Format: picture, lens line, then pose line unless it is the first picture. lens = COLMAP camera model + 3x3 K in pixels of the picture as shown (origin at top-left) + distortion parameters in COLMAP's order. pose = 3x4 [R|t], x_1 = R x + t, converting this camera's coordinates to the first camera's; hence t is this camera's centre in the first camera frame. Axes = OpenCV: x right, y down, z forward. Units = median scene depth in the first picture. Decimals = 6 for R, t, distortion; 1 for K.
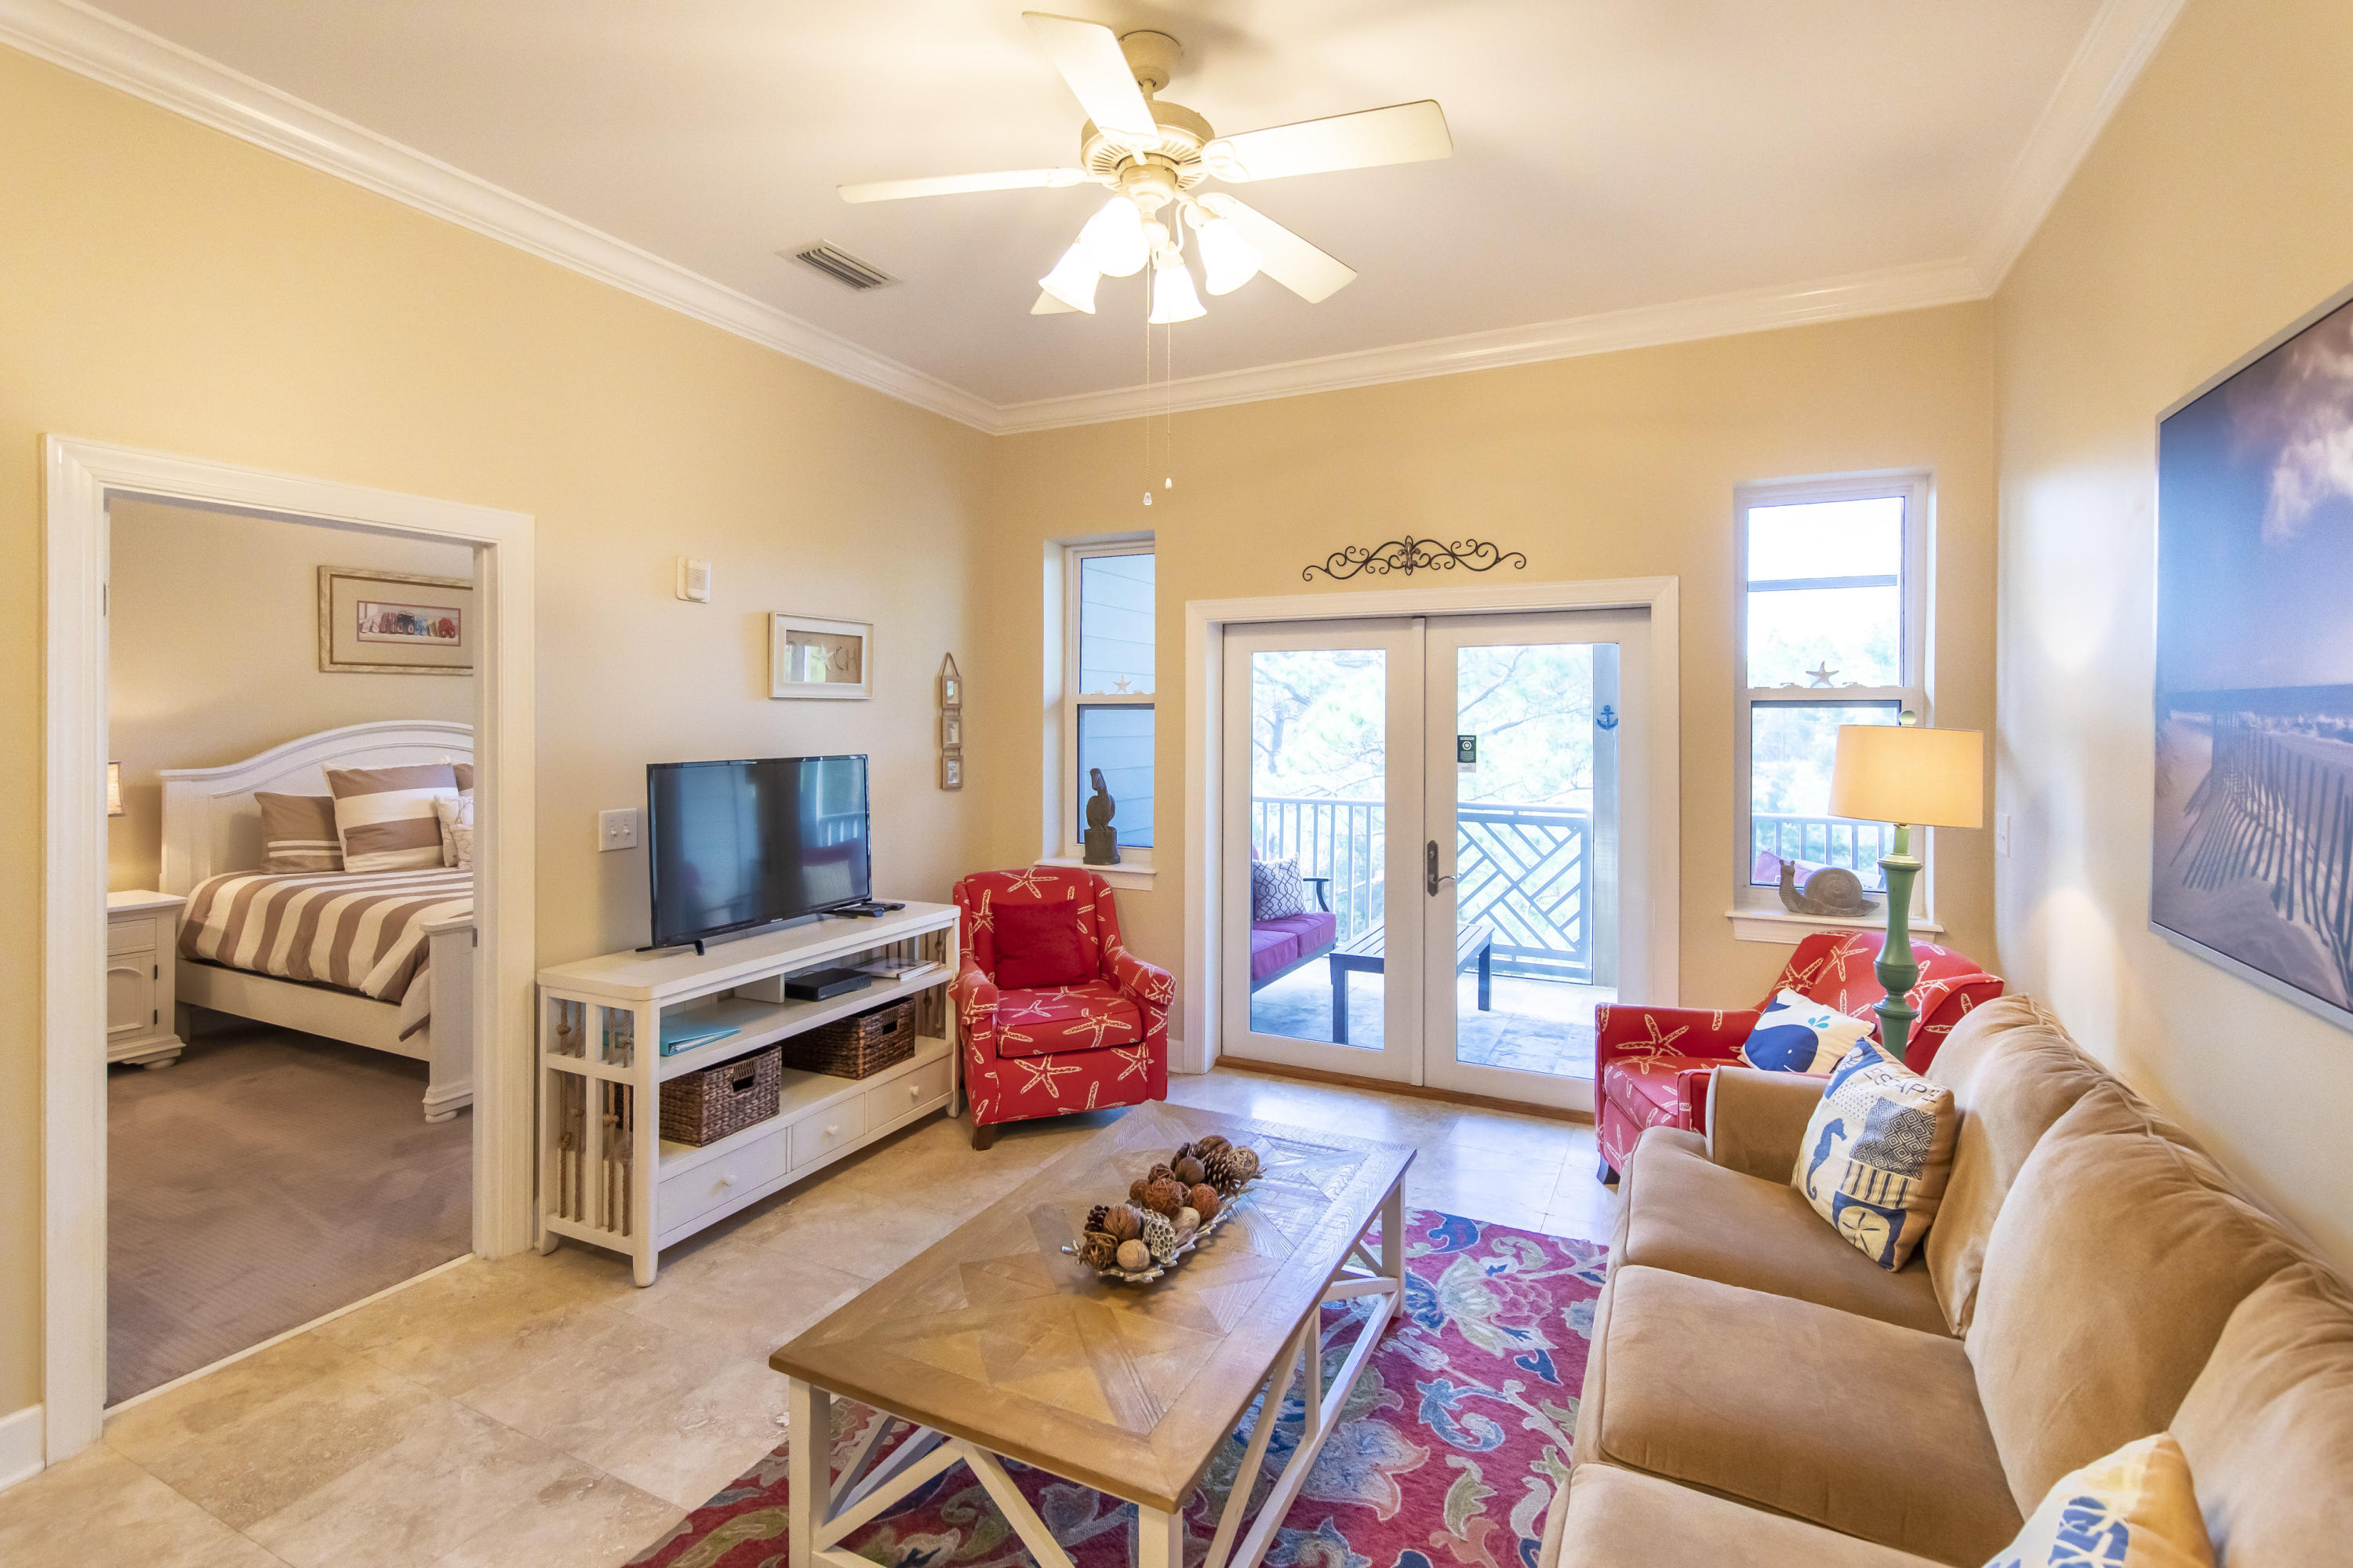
lens RADIAL K [[1054.7, 0, 1212.1], [0, 1054.7, 720.4], [0, 0, 1]] dist [0.003120, -0.000611]
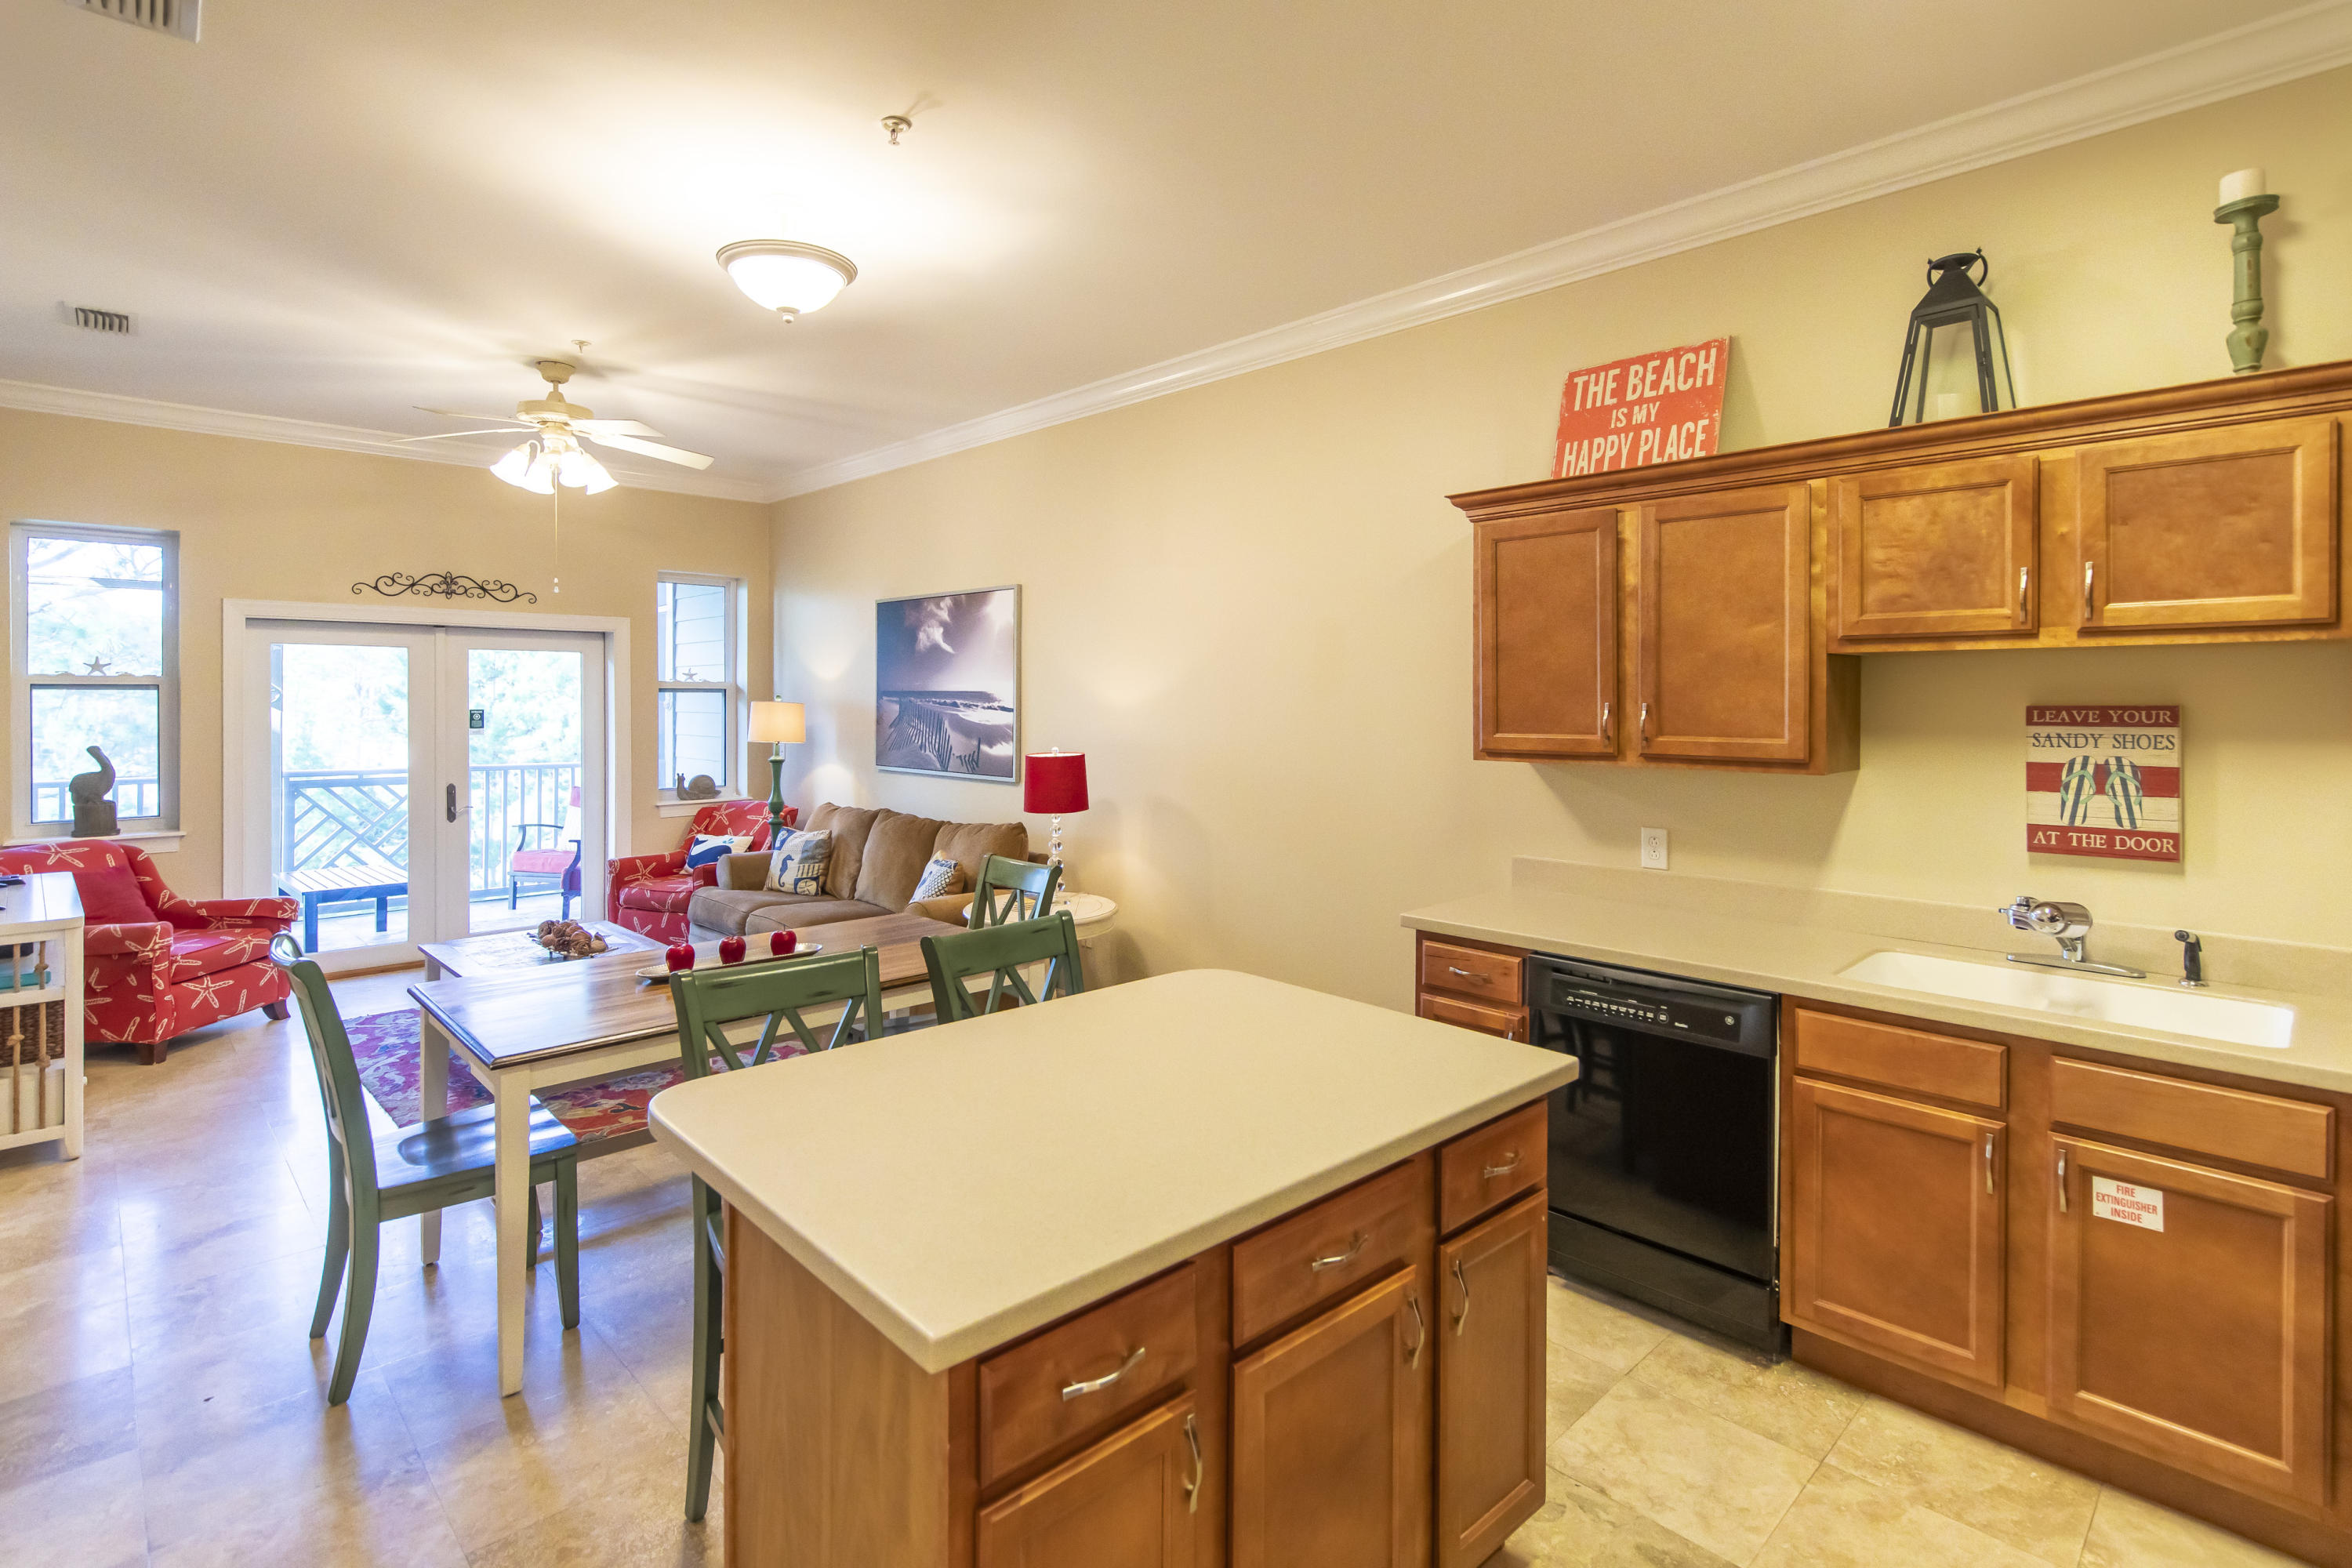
lens RADIAL K [[1165.1, 0, 1202.4], [0, 1165.1, 707.9], [0, 0, 1]] dist [0.005664, -0.001229]
pose [[0.357788, -0.015840, 0.933668, -1.176099], [0.000589, 0.999860, 0.016737, -0.018882], [-0.933803, -0.005439, 0.357747, -0.661263]]
